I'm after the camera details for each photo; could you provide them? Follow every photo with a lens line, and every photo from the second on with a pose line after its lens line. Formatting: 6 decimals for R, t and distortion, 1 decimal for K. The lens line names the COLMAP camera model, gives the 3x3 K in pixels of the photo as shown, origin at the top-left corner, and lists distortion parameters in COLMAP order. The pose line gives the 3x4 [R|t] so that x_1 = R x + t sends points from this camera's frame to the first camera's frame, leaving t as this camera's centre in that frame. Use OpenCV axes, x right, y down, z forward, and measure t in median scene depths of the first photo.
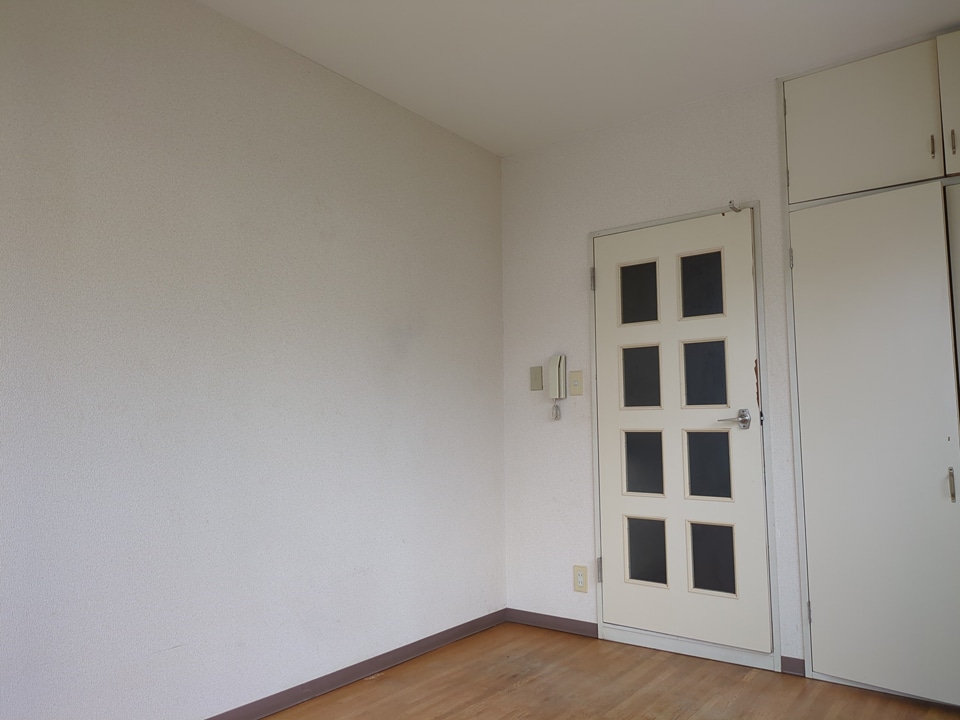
lens RADIAL K [[725.2, 0, 486.5], [0, 725.2, 359.6], [0, 0, 1]] dist [0.043158, -0.035132]
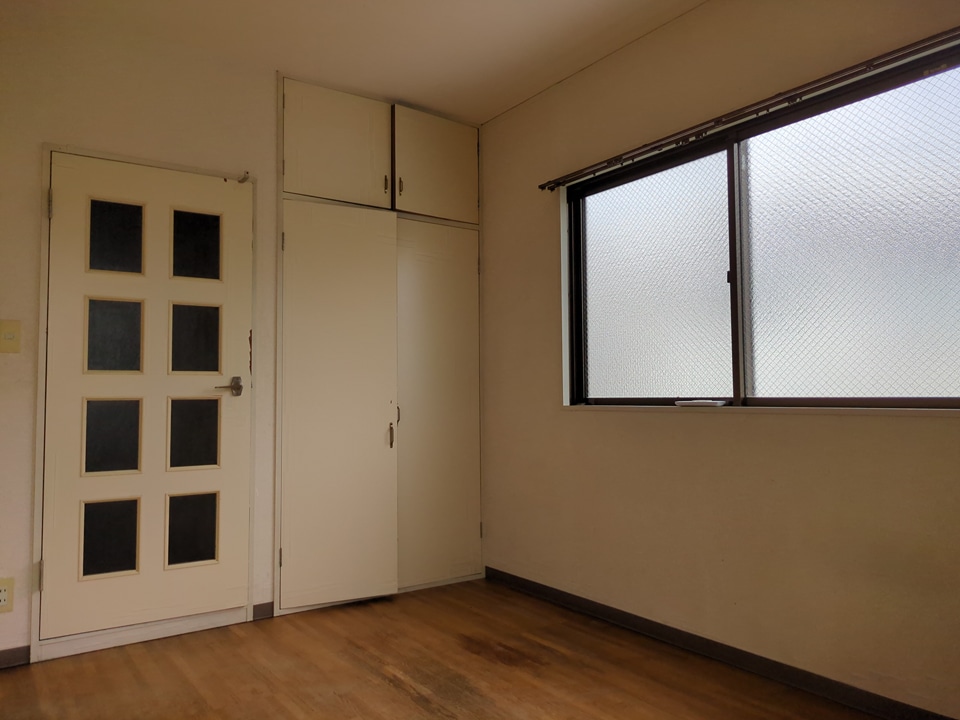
lens RADIAL K [[725.2, 0, 477.3], [0, 725.2, 359.7], [0, 0, 1]] dist [0.043158, -0.035132]
pose [[0.314595, 0.051955, 0.947803, -0.503810], [-0.081158, 0.996317, -0.027677, 0.044536], [-0.945750, -0.068215, 0.317653, 0.350327]]
